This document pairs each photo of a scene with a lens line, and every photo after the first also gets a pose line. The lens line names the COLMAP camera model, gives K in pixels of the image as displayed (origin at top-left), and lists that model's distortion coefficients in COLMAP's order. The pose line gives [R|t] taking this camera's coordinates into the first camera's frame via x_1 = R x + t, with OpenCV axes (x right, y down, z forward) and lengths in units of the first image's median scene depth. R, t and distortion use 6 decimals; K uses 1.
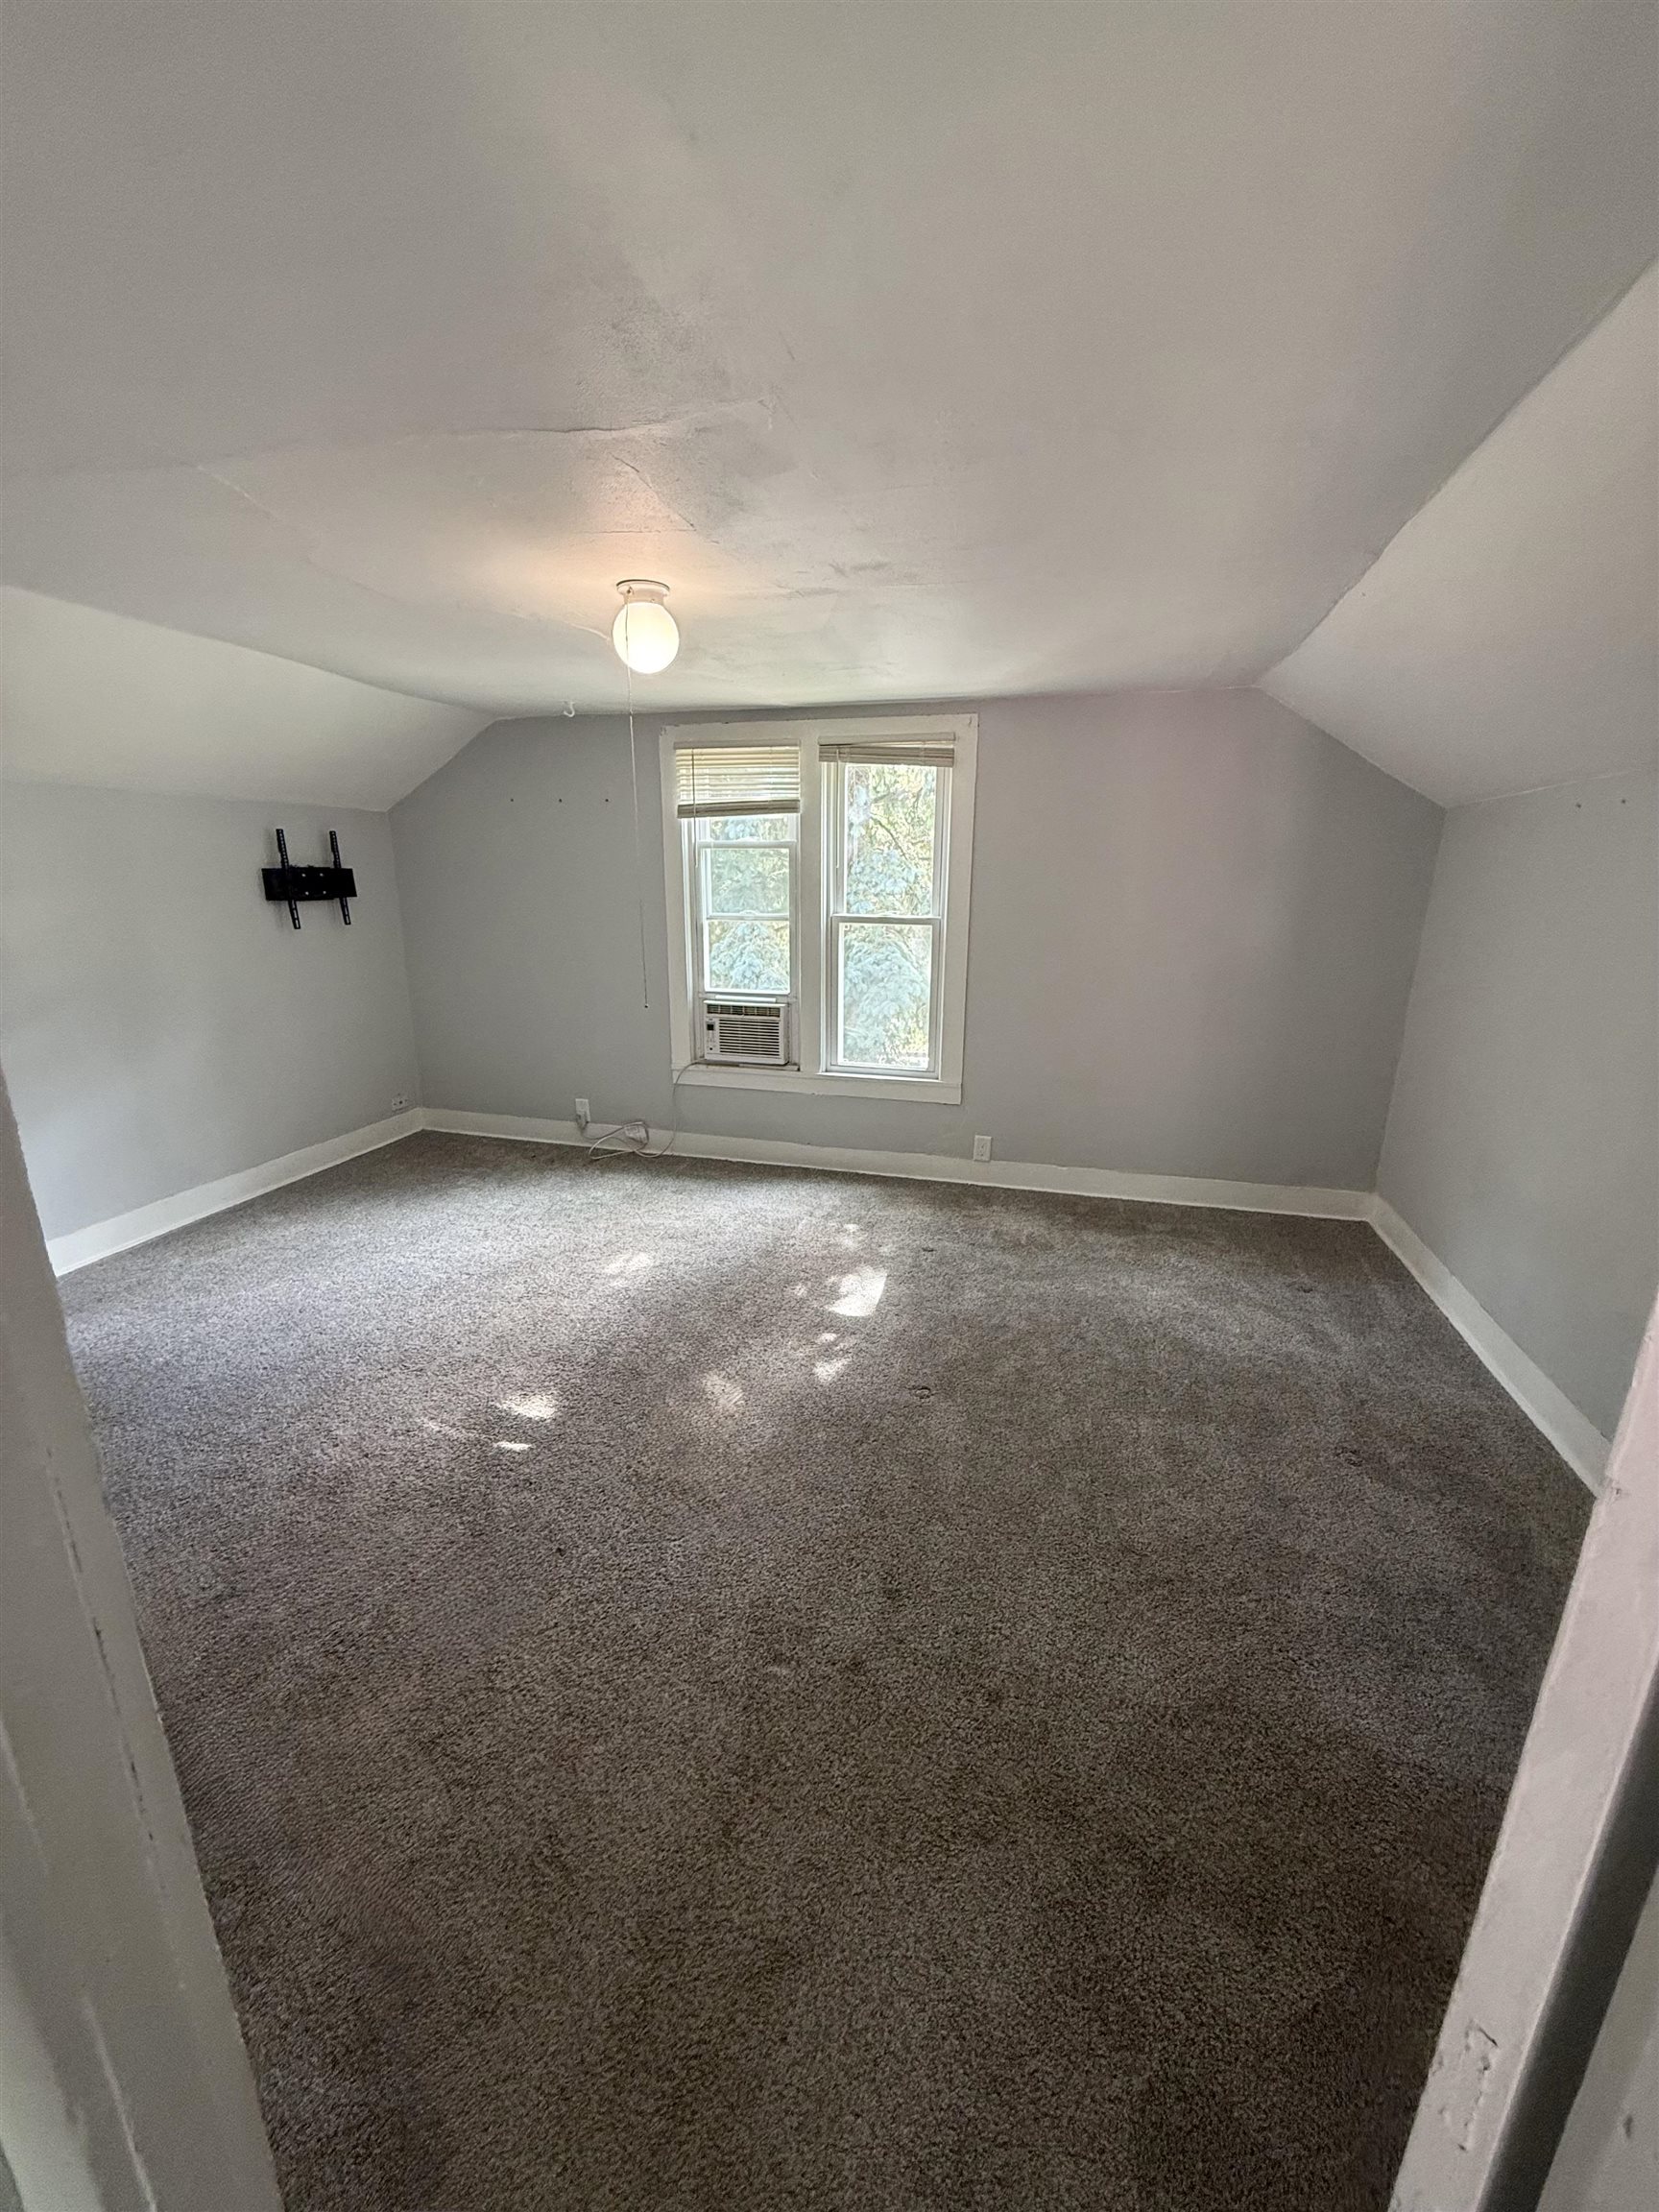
lens RADIAL K [[880.2, 0, 823.2], [0, 880.2, 1105.5], [0, 0, 1]] dist [0.000716, 0.000110]
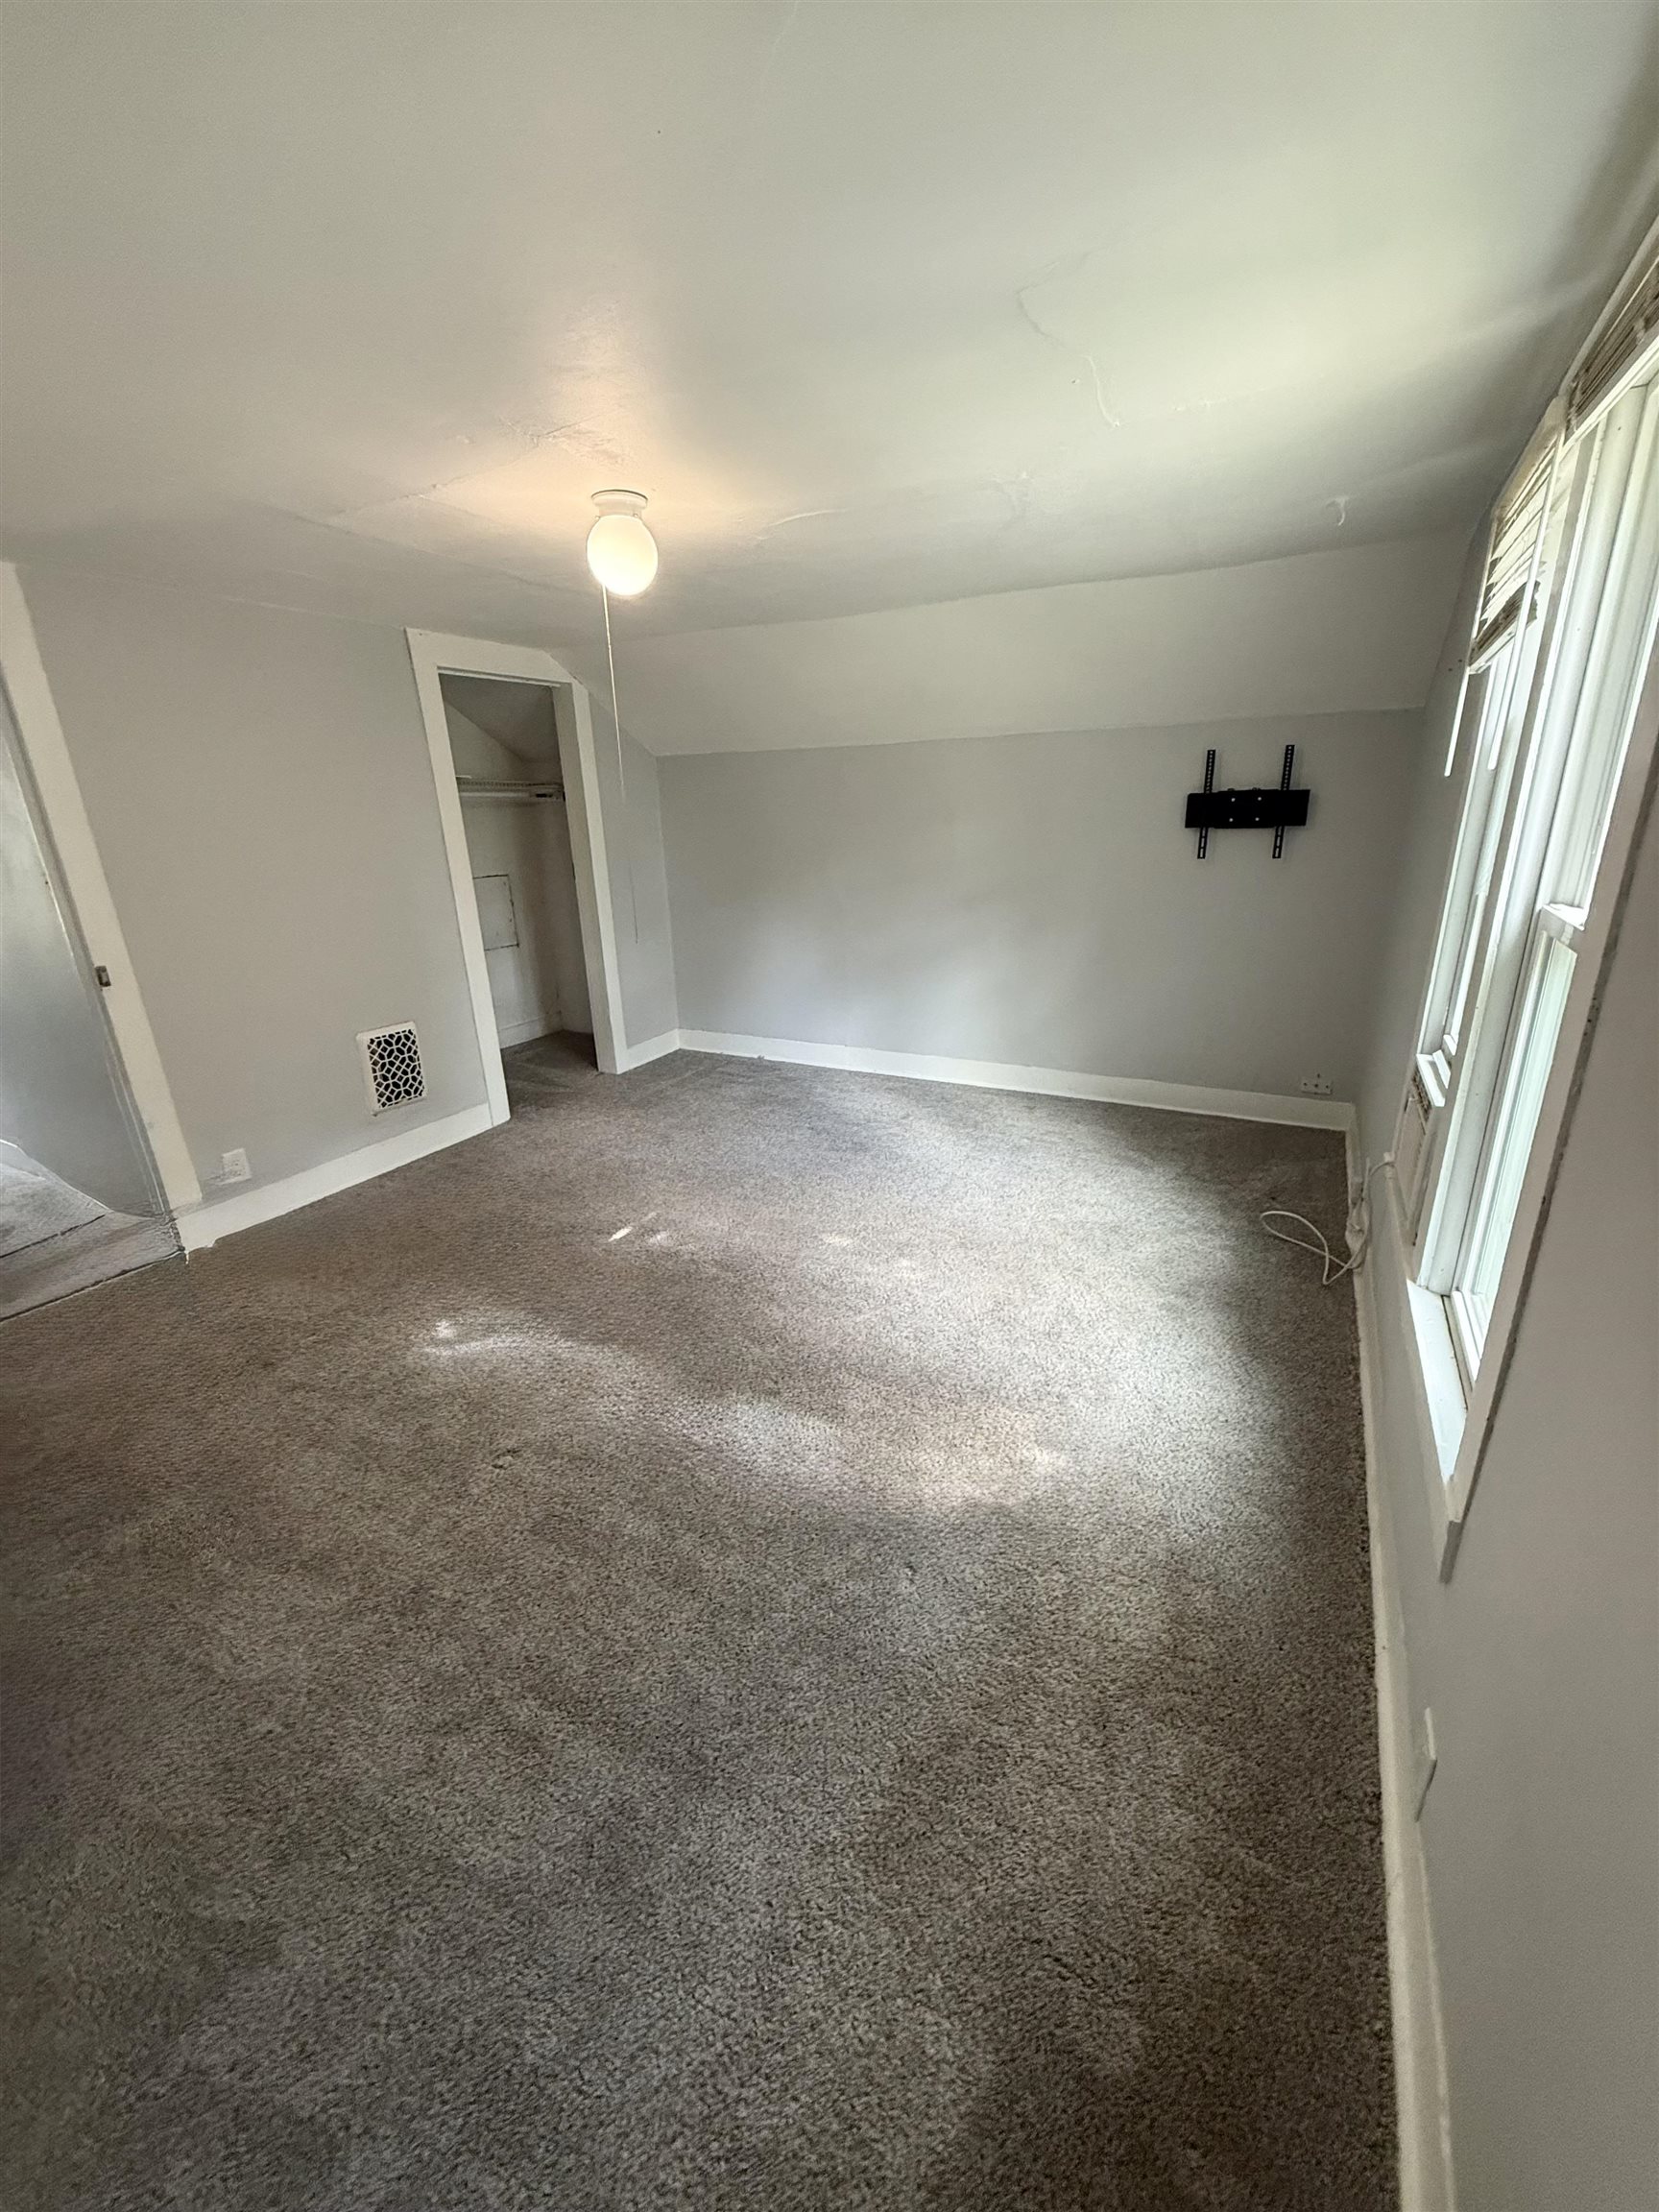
lens RADIAL K [[880.2, 0, 827.0], [0, 880.2, 1110.0], [0, 0, 1]] dist [0.000716, 0.000110]
pose [[-0.215139, 0.325441, -0.920762, 0.435278], [-0.229686, 0.899530, 0.371604, -0.211322], [0.949189, 0.291433, -0.118775, 0.789702]]
